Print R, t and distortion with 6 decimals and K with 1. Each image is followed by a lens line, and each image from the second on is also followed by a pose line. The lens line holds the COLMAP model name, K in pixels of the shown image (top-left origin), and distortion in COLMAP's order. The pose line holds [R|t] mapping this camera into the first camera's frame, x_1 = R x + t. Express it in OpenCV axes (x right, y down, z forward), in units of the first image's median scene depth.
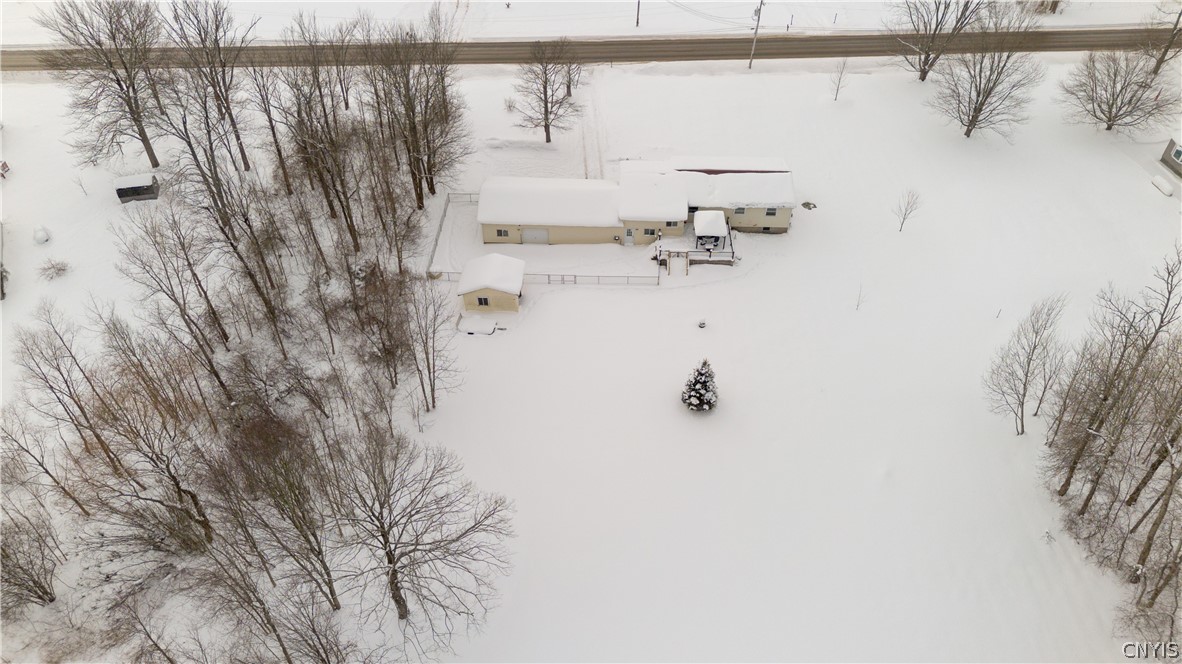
lens RADIAL K [[834.5, 0, 591.0], [0, 834.5, 332.0], [0, 0, 1]] dist [0.096710, -0.102947]
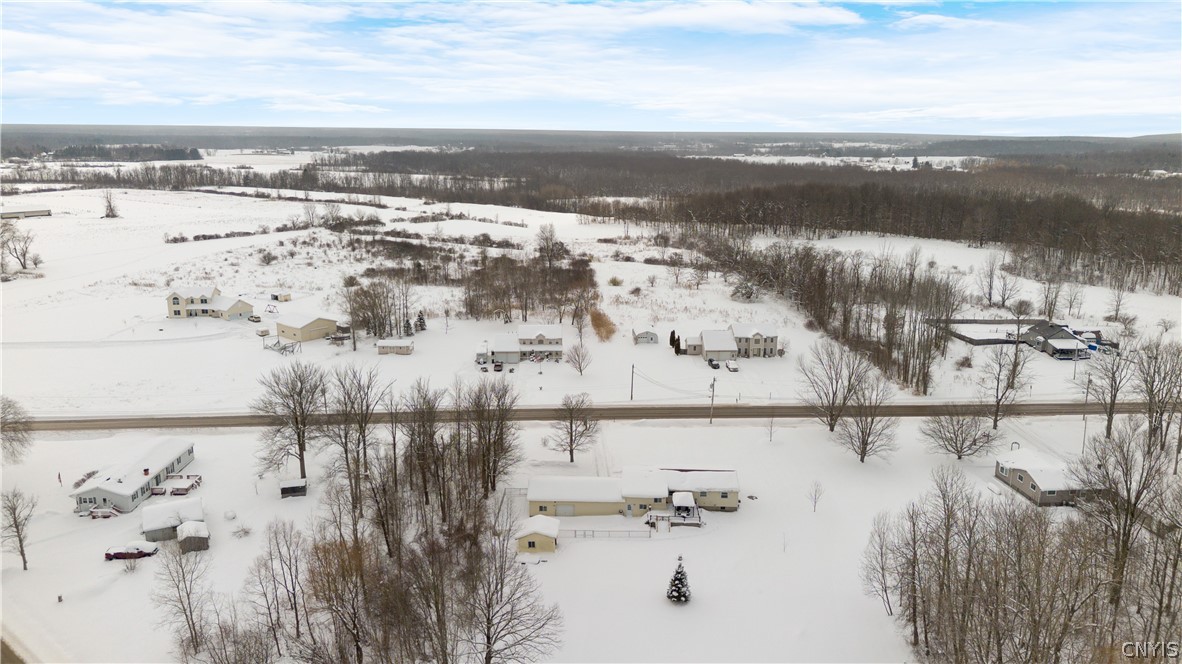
lens RADIAL K [[834.5, 0, 591.0], [0, 834.5, 332.0], [0, 0, 1]] dist [0.096710, -0.102947]
pose [[0.999999, -0.000681, 0.001354, -0.023679], [0.001238, 0.882179, -0.470913, 0.304153], [-0.000874, 0.470914, 0.882179, -0.449680]]
